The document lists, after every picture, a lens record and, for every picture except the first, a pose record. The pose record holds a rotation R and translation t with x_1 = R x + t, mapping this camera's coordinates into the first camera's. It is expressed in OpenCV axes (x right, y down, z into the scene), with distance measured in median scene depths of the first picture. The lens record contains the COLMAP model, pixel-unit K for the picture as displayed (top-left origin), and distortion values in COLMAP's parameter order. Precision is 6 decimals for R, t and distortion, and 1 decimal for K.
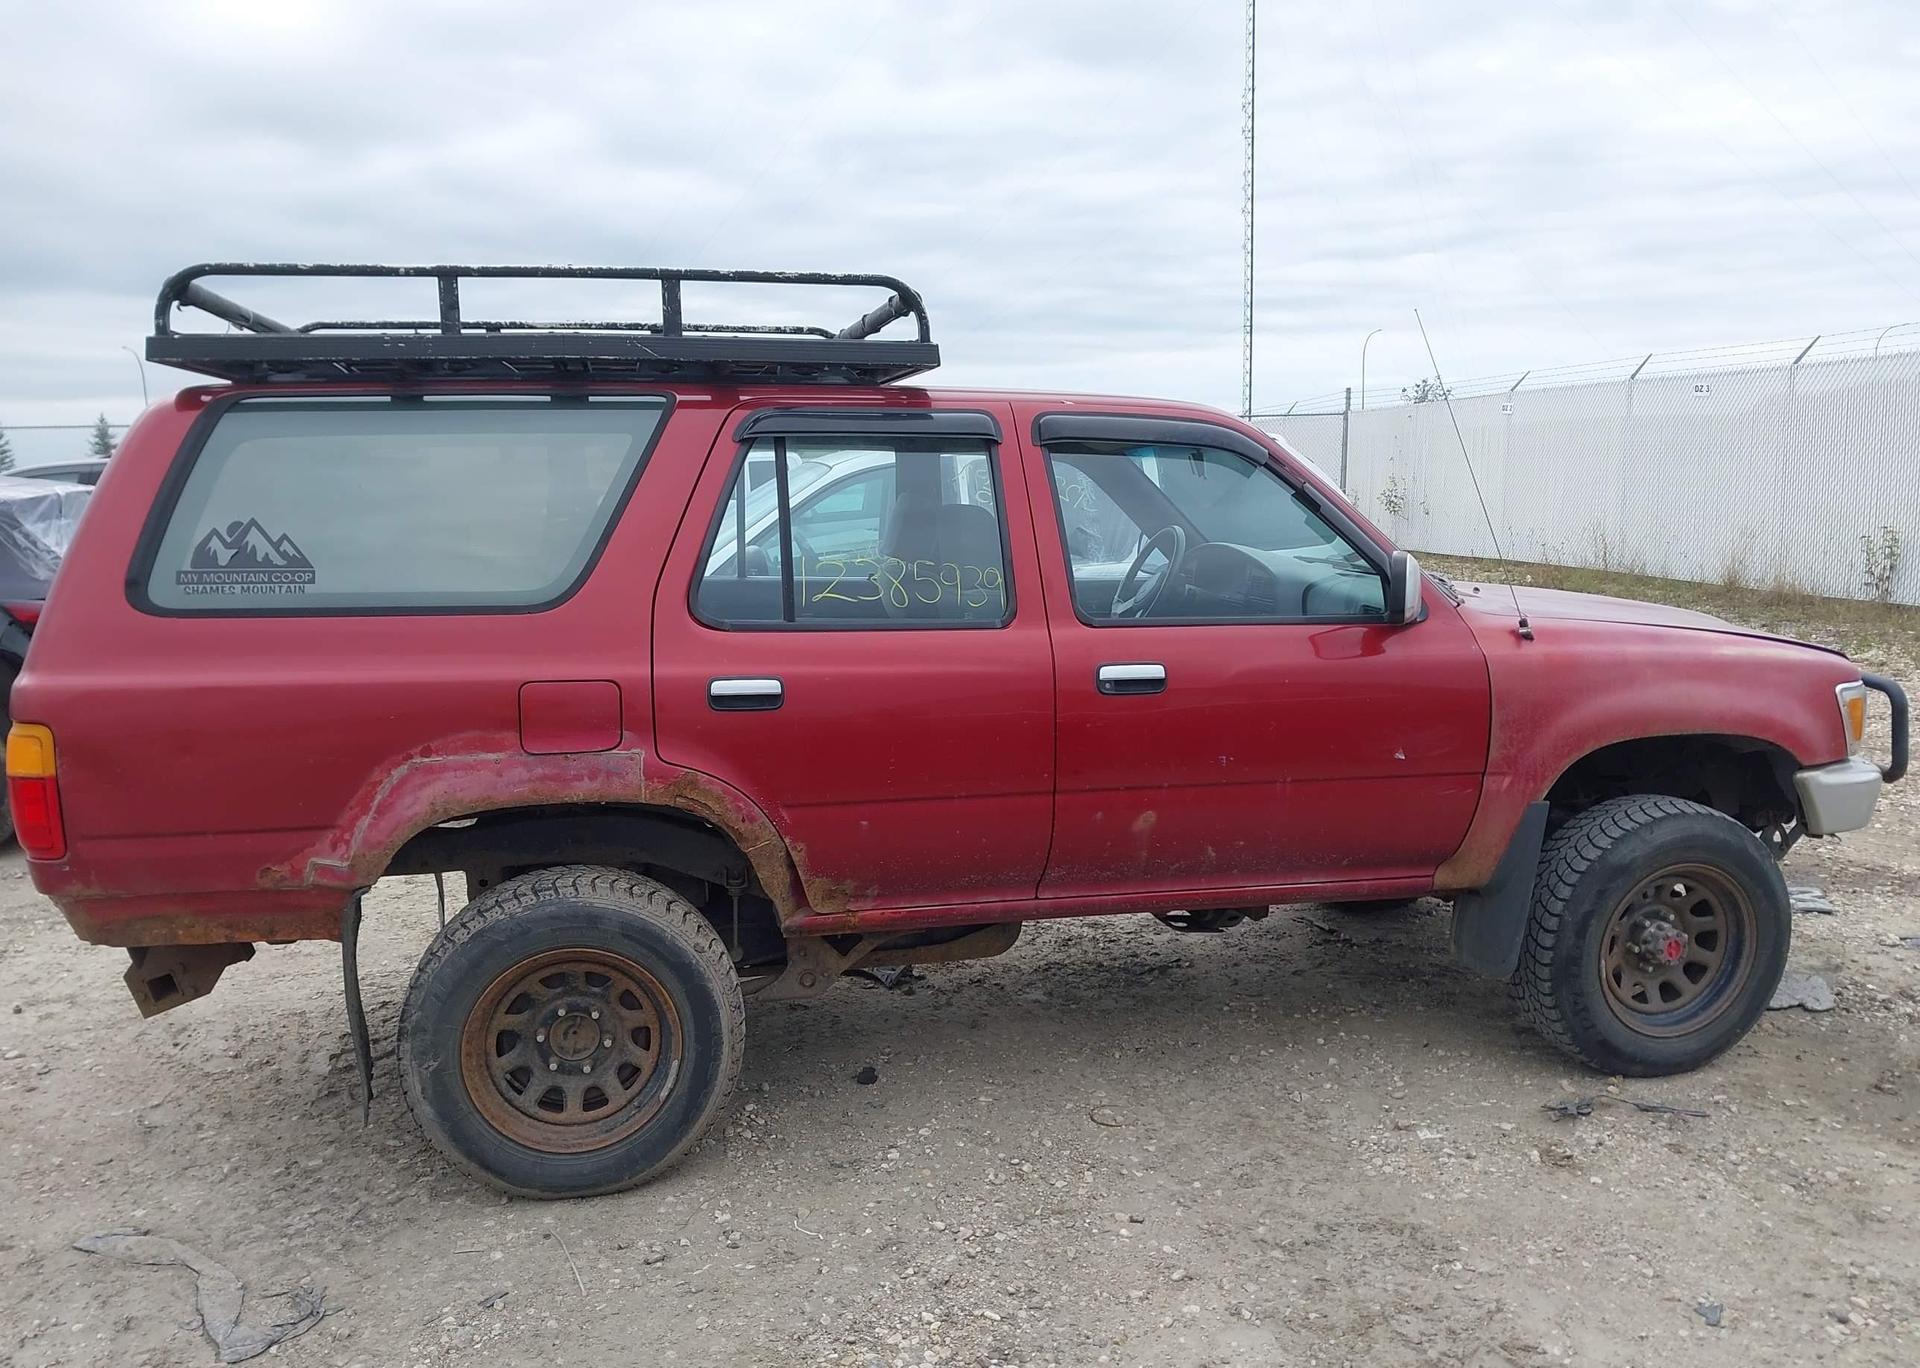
lens RADIAL K [[1520.2, 0, 953.4], [0, 1520.2, 693.5], [0, 0, 1]] dist [0.125918, -0.295647]
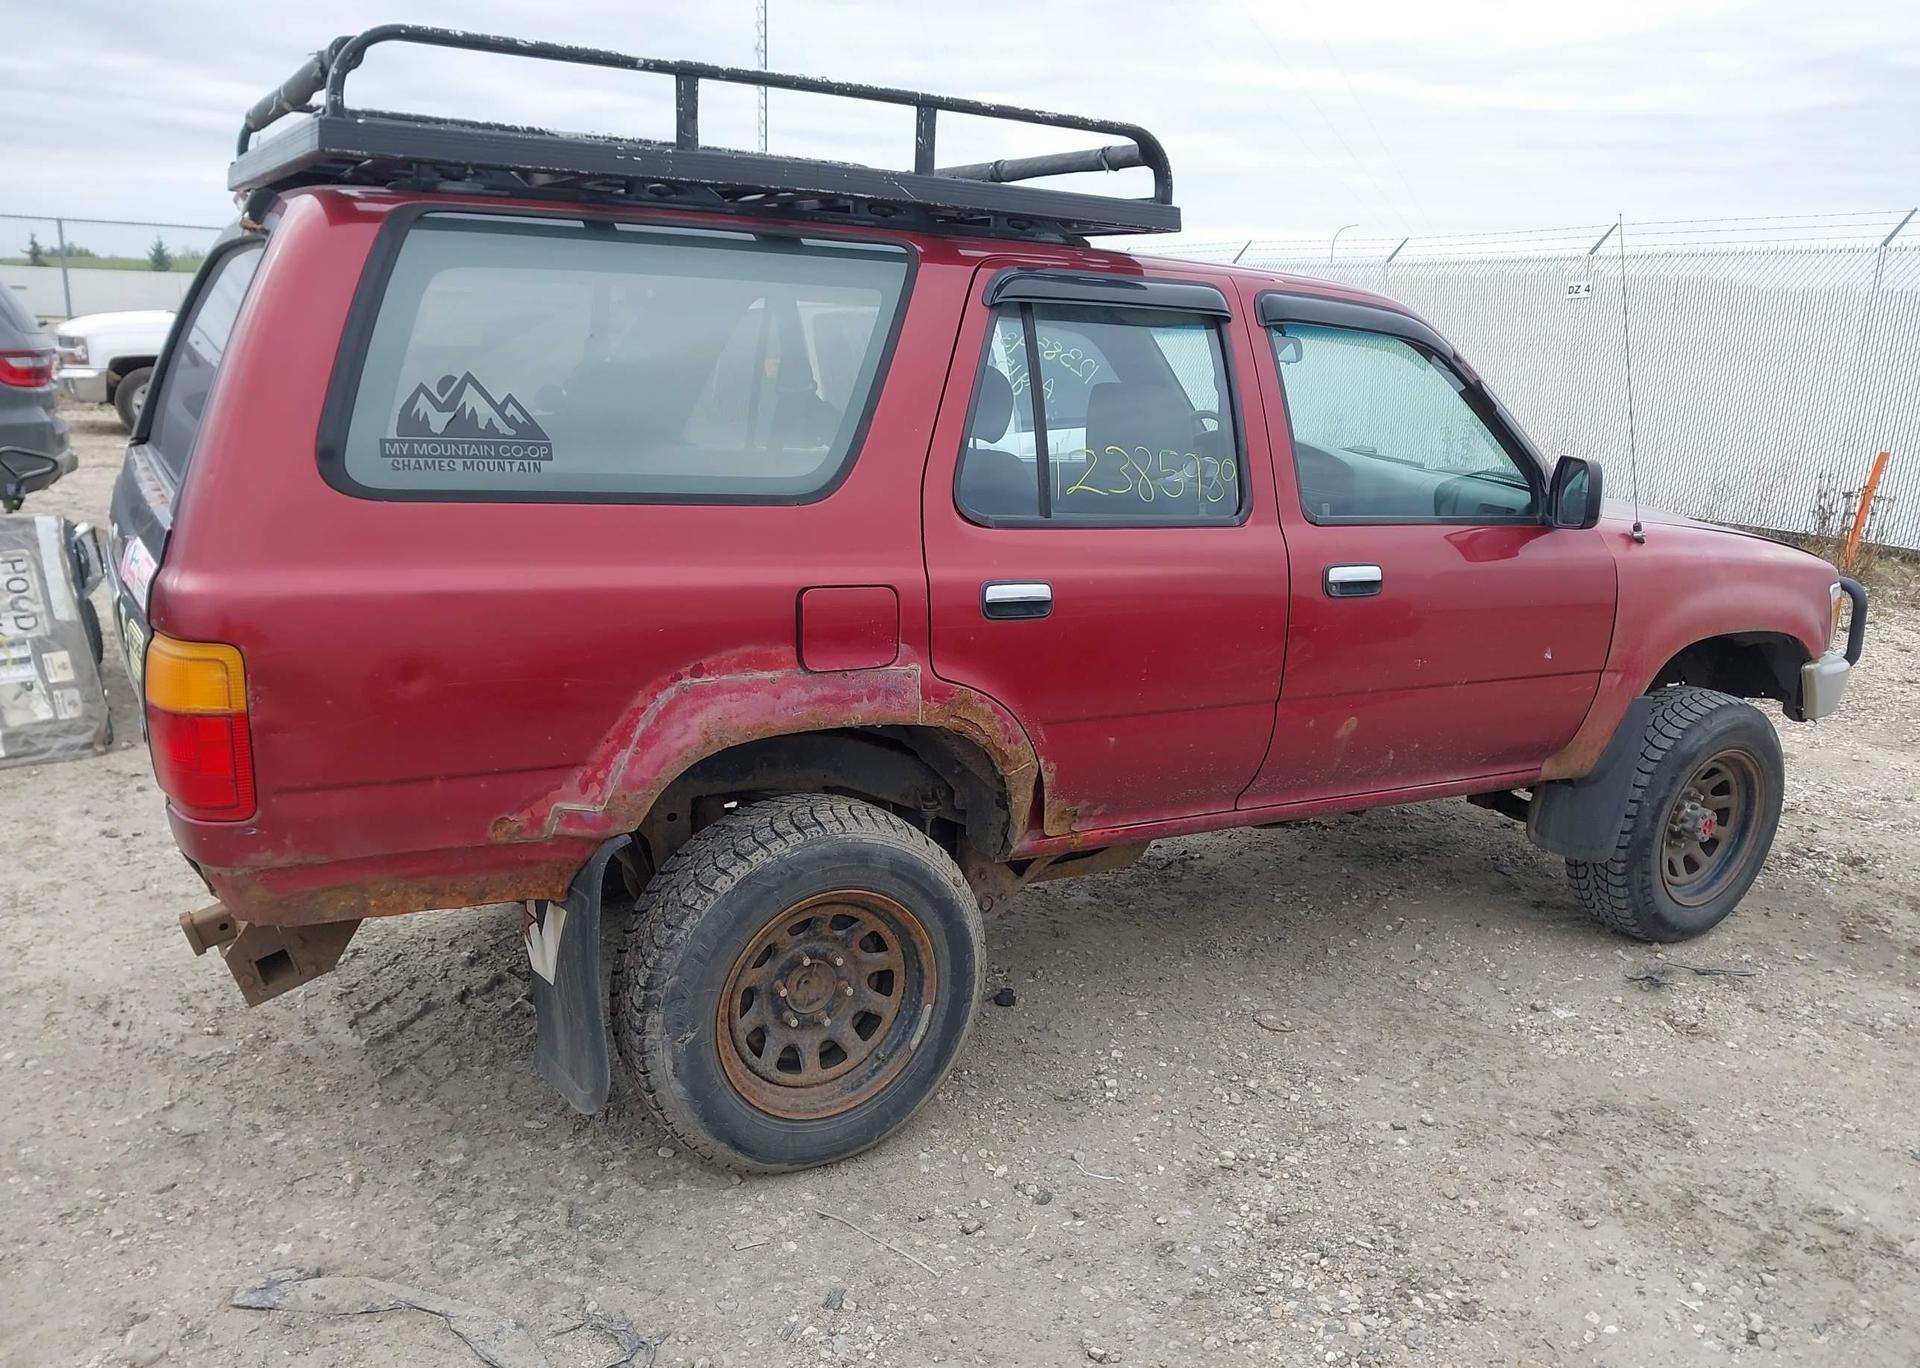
lens RADIAL K [[1520.2, 0, 953.4], [0, 1520.2, 693.5], [0, 0, 1]] dist [0.125918, -0.295647]
pose [[0.948369, -0.015636, 0.316783, -0.445380], [-0.016063, 0.995135, 0.097204, -0.030418], [-0.316762, -0.097274, 0.943504, 0.165961]]
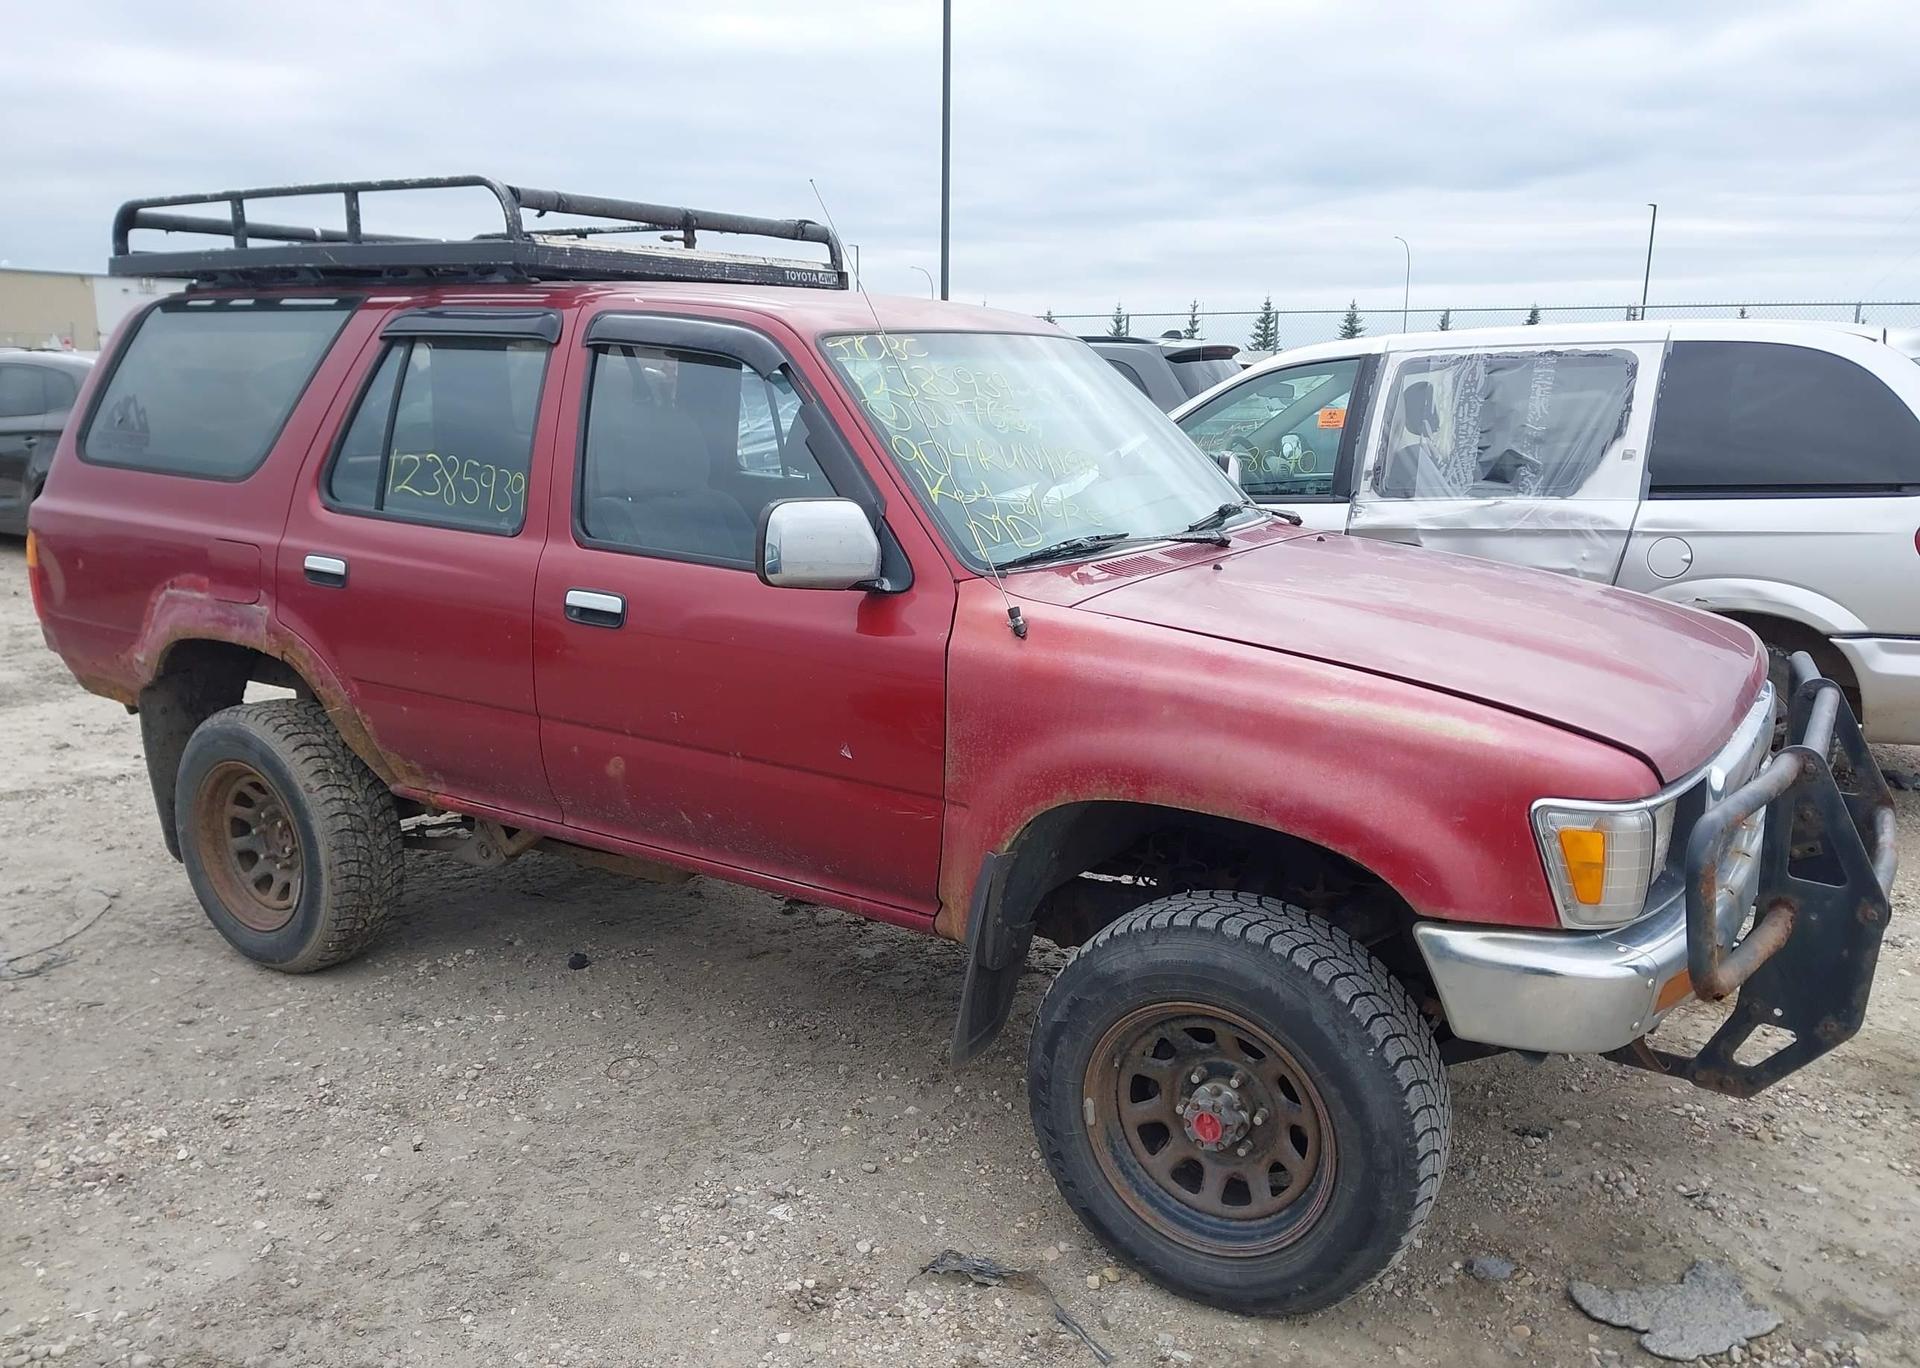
lens RADIAL K [[1515.4, 0, 960.0], [0, 1515.4, 684.0], [0, 0, 1]] dist [0.002024, -0.001033]
pose [[0.710132, 0.169541, -0.683351, 0.932167], [-0.122126, 0.985523, 0.117599, -0.101984], [0.693396, -0.000056, 0.720557, 0.515977]]
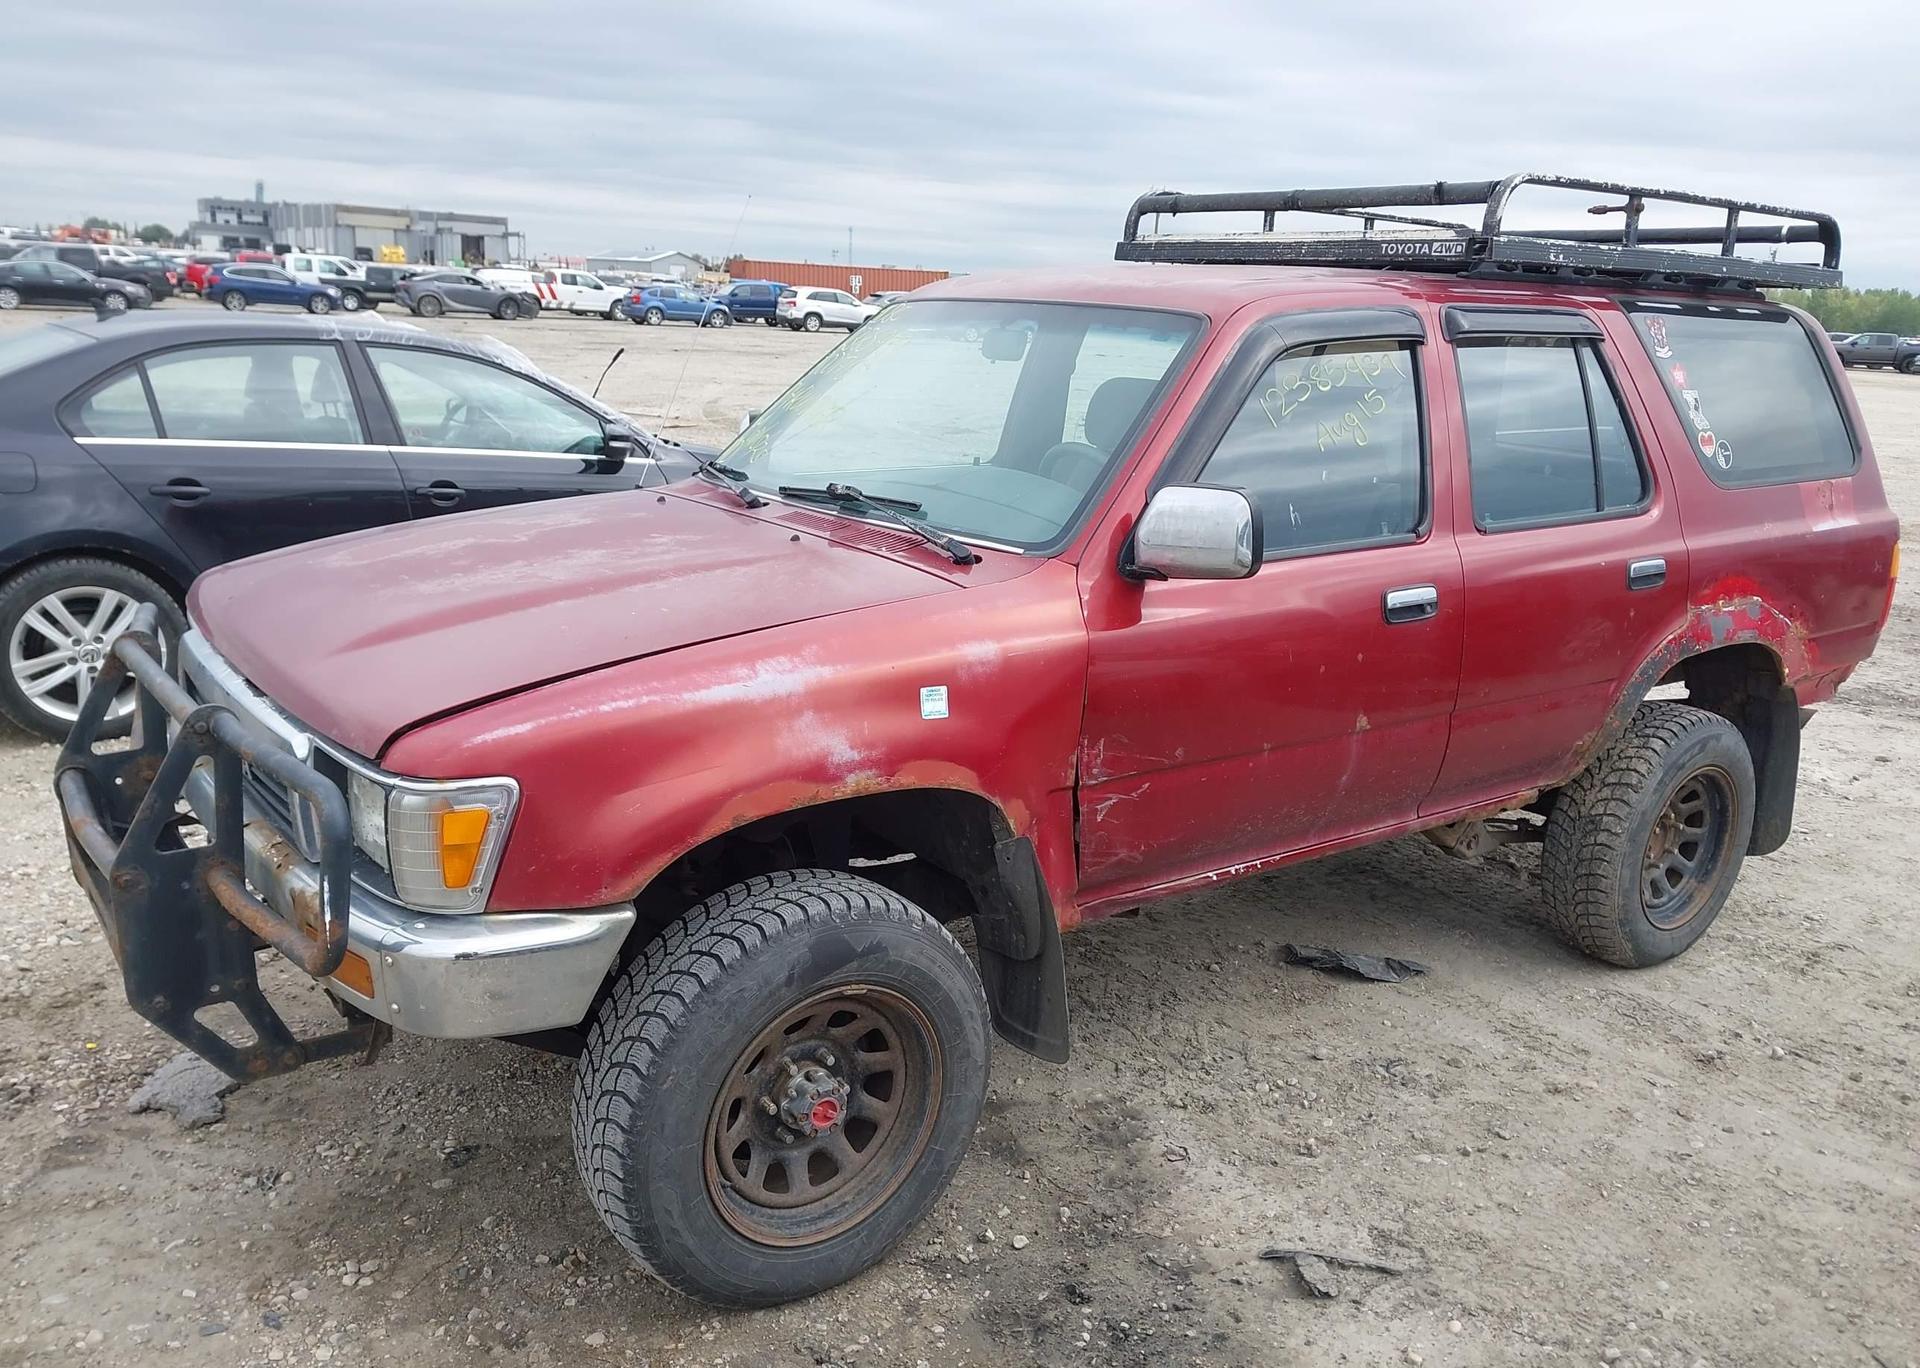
lens RADIAL K [[1475.3, 0, 960.0], [0, 1475.3, 684.0], [0, 0, 1]] dist [0.006166, -0.014444]
pose [[-0.896567, 0.084219, -0.434827, 0.677602], [-0.093062, 0.924017, 0.370852, -0.343344], [0.433020, 0.372960, -0.820606, 2.152399]]
